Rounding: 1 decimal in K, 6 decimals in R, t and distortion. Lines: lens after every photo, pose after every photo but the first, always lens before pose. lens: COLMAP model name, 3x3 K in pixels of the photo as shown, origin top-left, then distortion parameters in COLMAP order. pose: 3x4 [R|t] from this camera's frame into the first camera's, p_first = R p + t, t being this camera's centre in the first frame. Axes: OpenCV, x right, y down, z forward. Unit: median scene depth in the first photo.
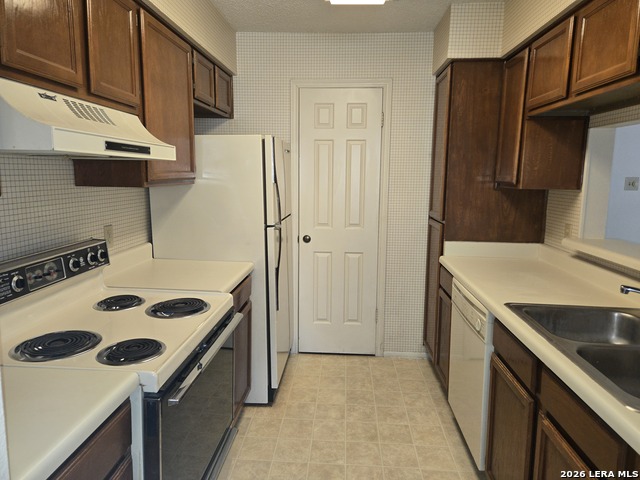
lens RADIAL K [[430.3, 0, 318.1], [0, 430.3, 236.8], [0, 0, 1]] dist [0.070692, -0.041362]
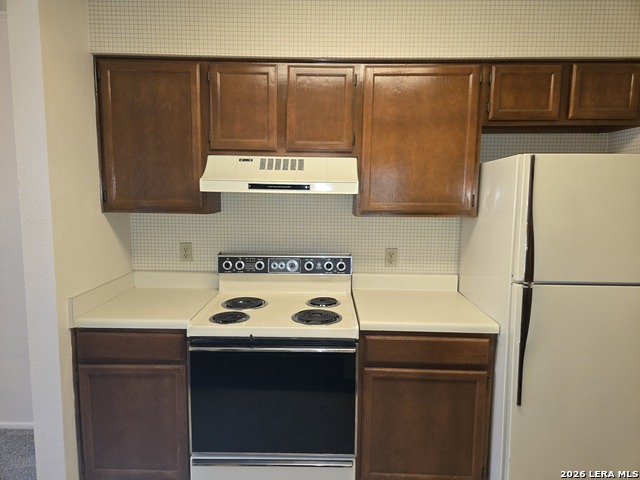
lens RADIAL K [[430.3, 0, 317.4], [0, 430.3, 242.9], [0, 0, 1]] dist [0.070692, -0.041362]
pose [[0.048486, 0.107903, -0.992978, 0.612870], [-0.158808, 0.982334, 0.098992, -0.112868], [0.986118, 0.152894, 0.064765, 0.657769]]
